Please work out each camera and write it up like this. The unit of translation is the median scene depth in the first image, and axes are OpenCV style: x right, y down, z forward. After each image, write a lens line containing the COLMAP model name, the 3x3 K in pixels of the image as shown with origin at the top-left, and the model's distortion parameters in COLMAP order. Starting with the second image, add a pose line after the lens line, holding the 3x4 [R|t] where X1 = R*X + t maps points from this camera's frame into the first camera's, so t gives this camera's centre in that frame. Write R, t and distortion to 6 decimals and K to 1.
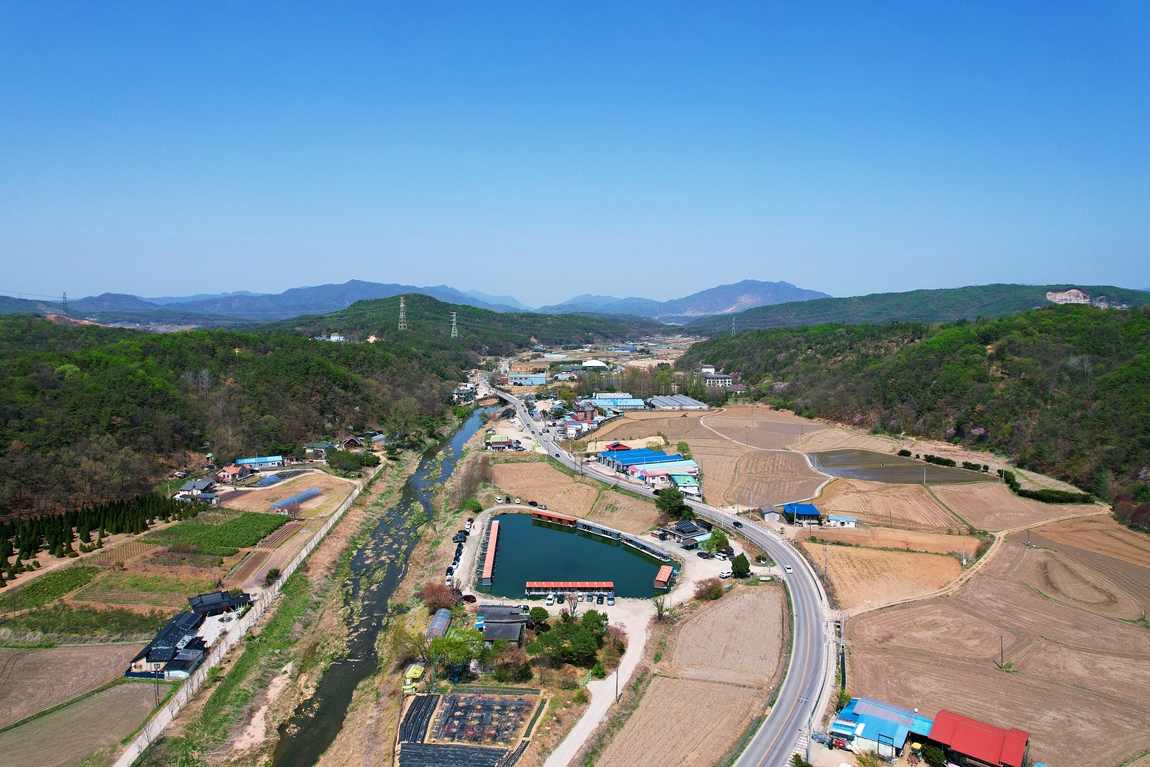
lens RADIAL K [[734.1, 0, 575.0], [0, 734.1, 383.5], [0, 0, 1]] dist [-0.074824, 0.066922]
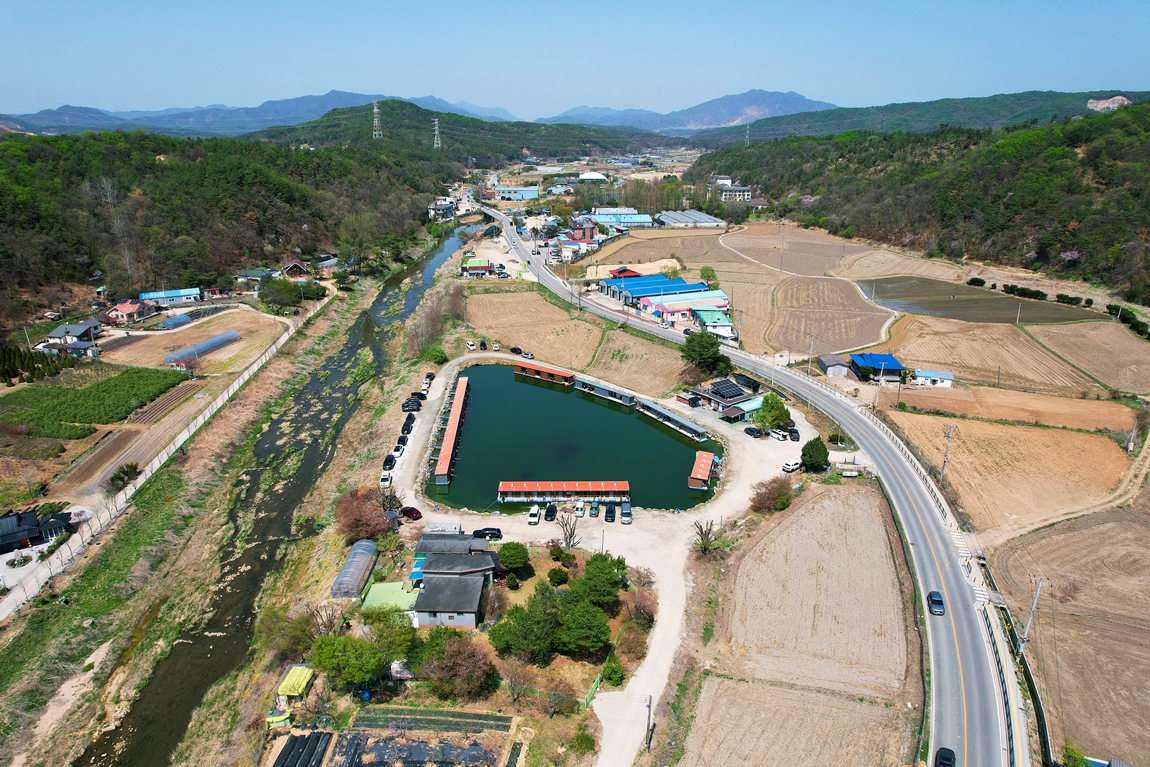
lens RADIAL K [[734.1, 0, 575.0], [0, 734.1, 383.5], [0, 0, 1]] dist [-0.074824, 0.066922]
pose [[0.999986, -0.002930, 0.004372, 0.000173], [0.001794, 0.970685, 0.240350, 0.013377], [-0.004948, -0.240338, 0.970677, 0.223490]]
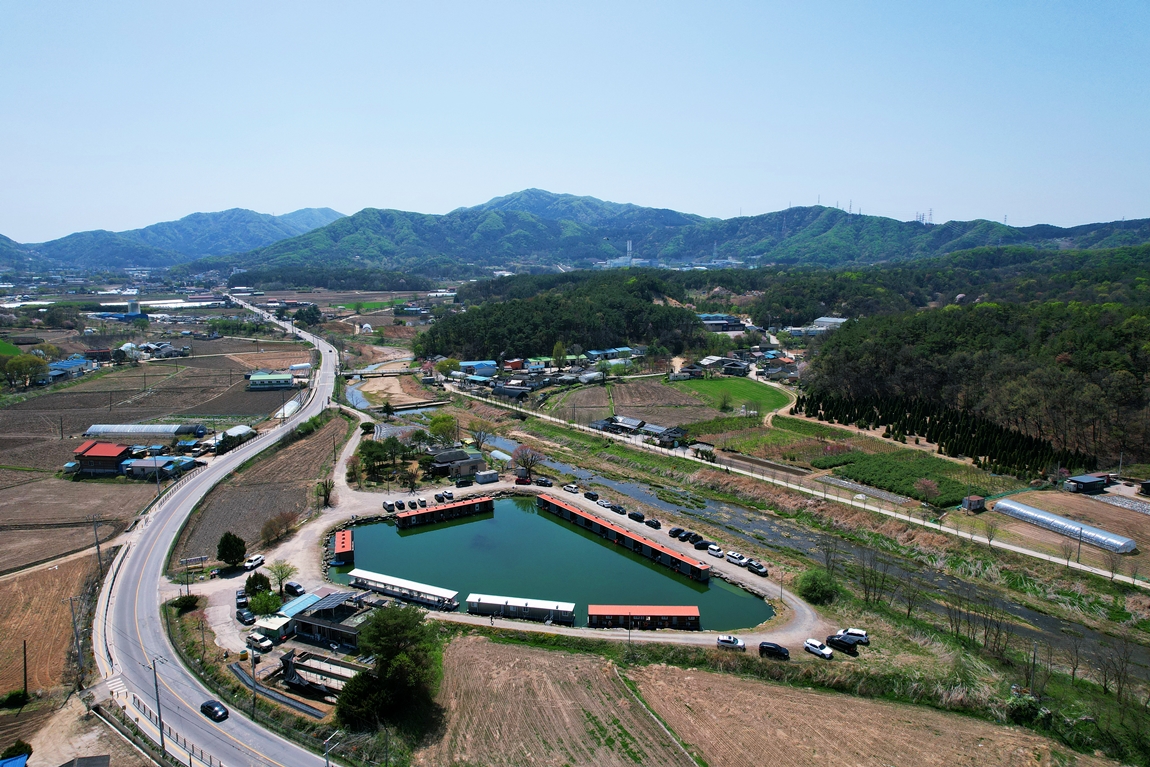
lens RADIAL K [[734.1, 0, 575.0], [0, 734.1, 383.5], [0, 0, 1]] dist [-0.074824, 0.066922]
pose [[-0.834101, 0.092161, -0.543858, 0.196176], [-0.049692, 0.969381, 0.240481, -0.052459], [0.549369, 0.227611, -0.803982, 1.057977]]
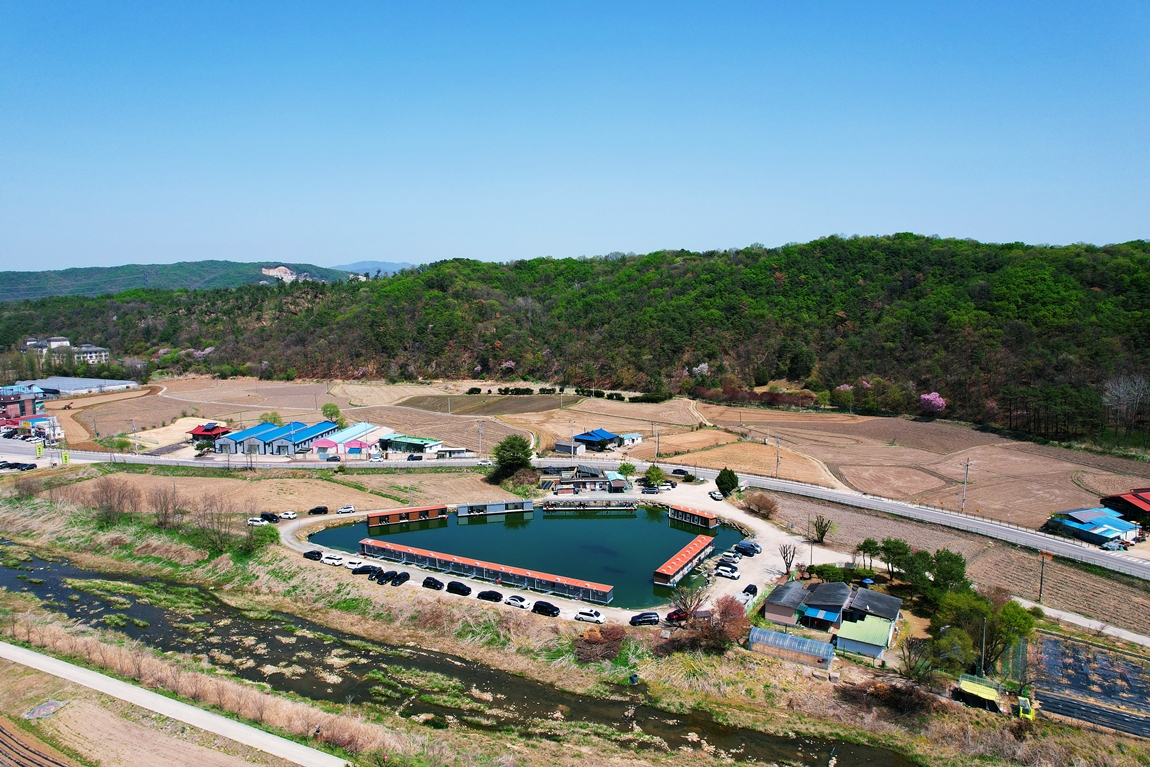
lens RADIAL K [[734.1, 0, 575.0], [0, 734.1, 383.5], [0, 0, 1]] dist [-0.074824, 0.066922]
pose [[0.499718, -0.107864, 0.859446, -0.400897], [0.087169, 0.993442, 0.073997, 0.027676], [-0.861791, 0.037939, 0.505843, 0.437526]]
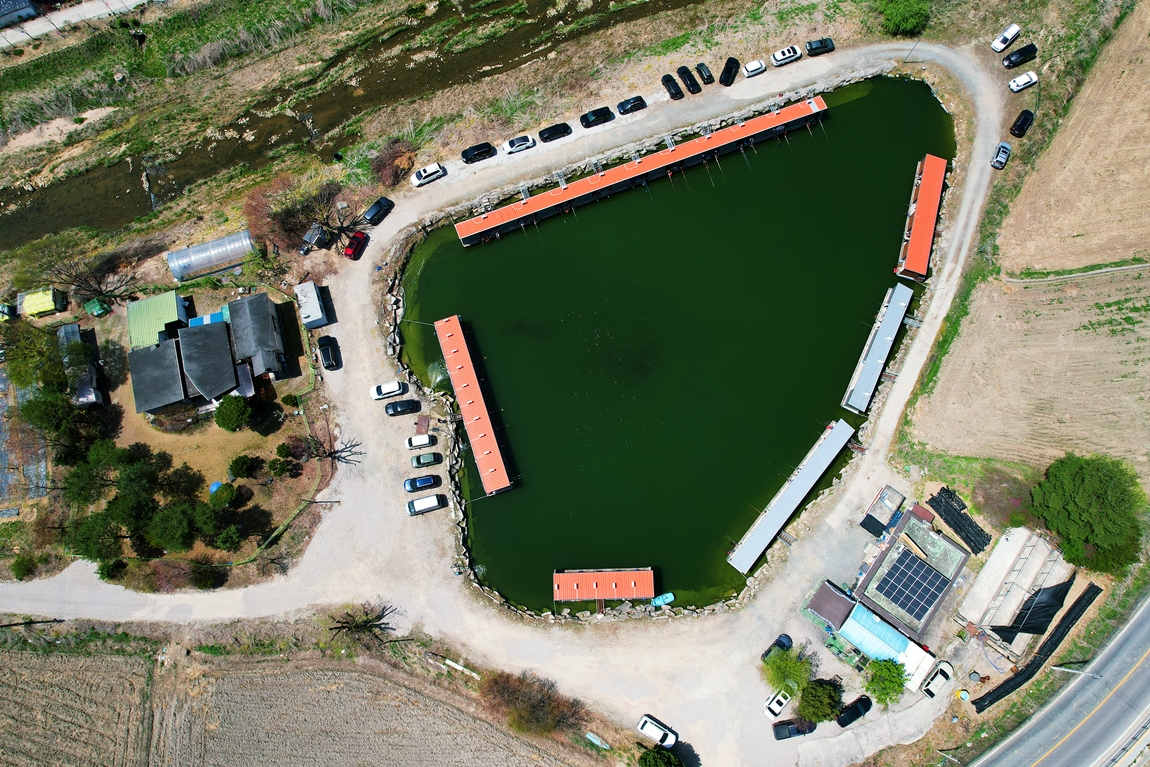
lens RADIAL K [[734.1, 0, 575.0], [0, 734.1, 383.5], [0, 0, 1]] dist [-0.074824, 0.066922]
pose [[0.312203, 0.920527, -0.234859, 0.068913], [-0.088633, 0.274361, 0.957533, -0.112719], [0.945872, -0.278129, 0.167245, 0.596549]]
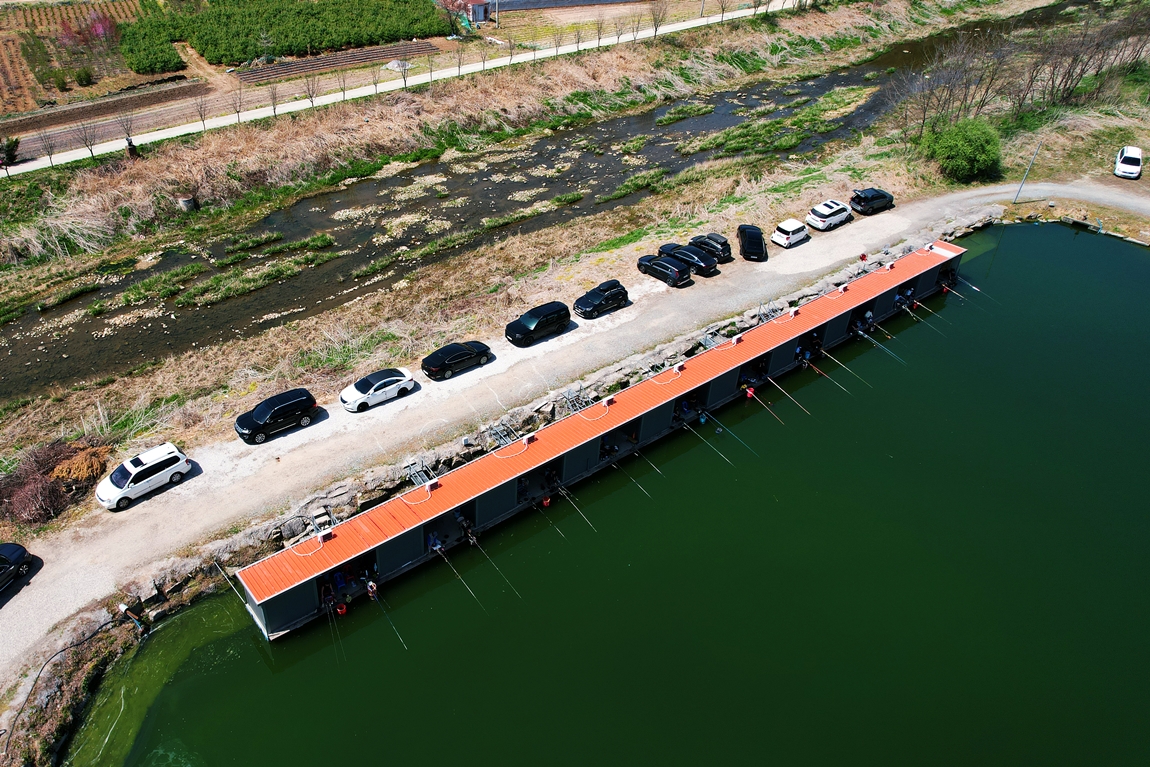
lens RADIAL K [[880.7, 0, 473.5], [0, 880.7, 382.9], [0, 0, 1]] dist [-0.087720, 0.096095]
pose [[0.540213, 0.490416, -0.683858, 0.004944], [-0.087108, 0.840860, 0.534197, 0.079022], [0.837008, -0.229010, 0.496963, 0.592972]]
